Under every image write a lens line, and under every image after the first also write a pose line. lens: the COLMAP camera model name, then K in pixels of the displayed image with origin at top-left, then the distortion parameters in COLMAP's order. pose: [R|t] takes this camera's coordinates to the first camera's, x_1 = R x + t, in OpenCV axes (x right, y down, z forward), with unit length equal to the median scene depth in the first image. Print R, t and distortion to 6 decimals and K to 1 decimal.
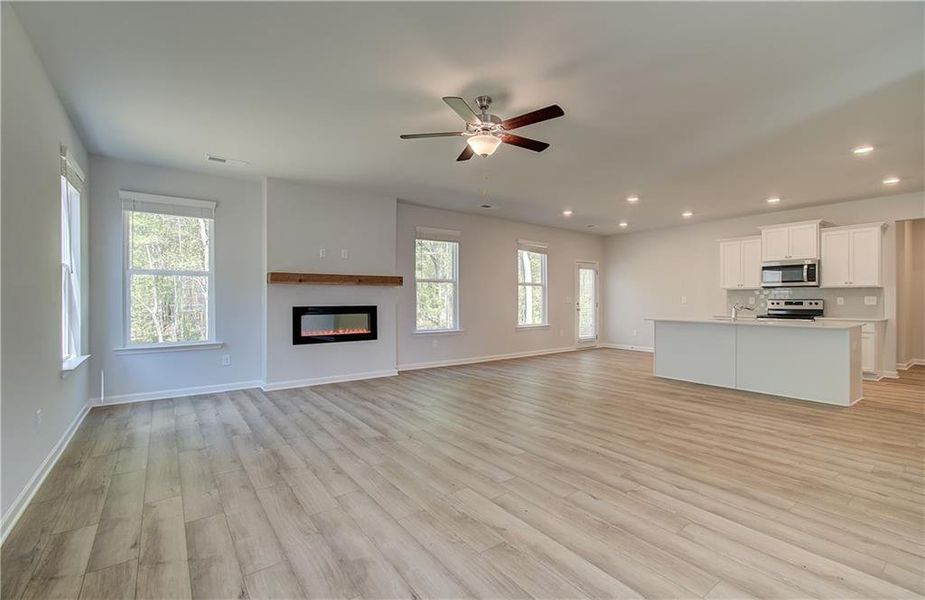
lens RADIAL K [[398.5, 0, 474.1], [0, 398.5, 300.3], [0, 0, 1]] dist [-0.013716, 0.004687]
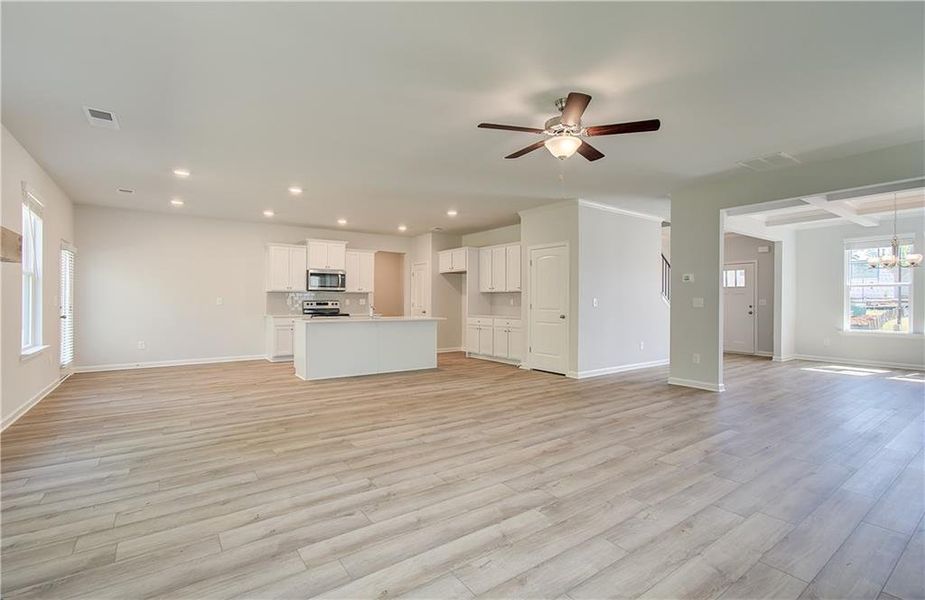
lens RADIAL K [[398.5, 0, 446.2], [0, 398.5, 296.7], [0, 0, 1]] dist [-0.013716, 0.004687]
pose [[0.078280, 0.013078, 0.996846, -0.771764], [0.000705, 0.999913, -0.013174, 0.001964], [-0.996931, 0.001734, 0.078264, 0.947953]]
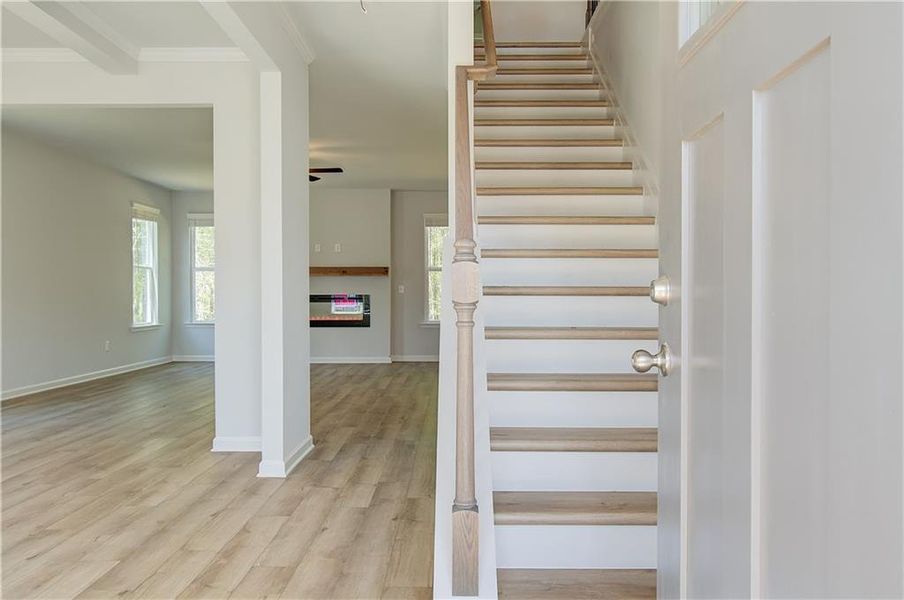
lens RADIAL K [[739.1, 0, 448.6], [0, 739.1, 300.4], [0, 0, 1]] dist [0.011667, 0.002255]
pose [[0.790514, 0.003905, -0.612431, 1.736031], [-0.003790, 0.999992, 0.001484, 0.037365], [0.612432, 0.001148, 0.790523, -0.638776]]
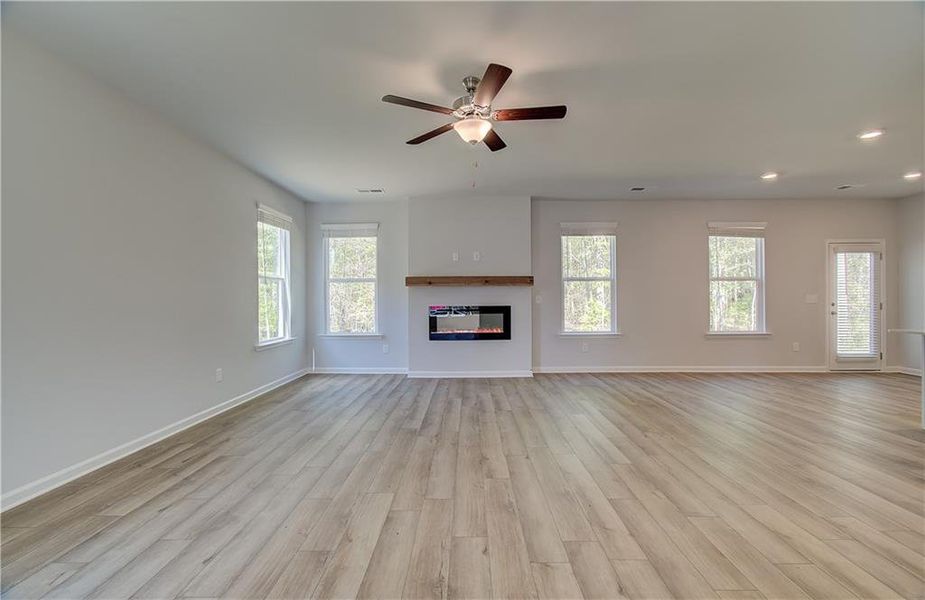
lens RADIAL K [[398.5, 0, 467.1], [0, 398.5, 295.9], [0, 0, 1]] dist [-0.013716, 0.004687]
pose [[0.792460, -0.011402, -0.609817, 0.445426], [0.003613, 0.999895, -0.014000, 0.003402], [0.609913, 0.008891, 0.792419, 0.209912]]
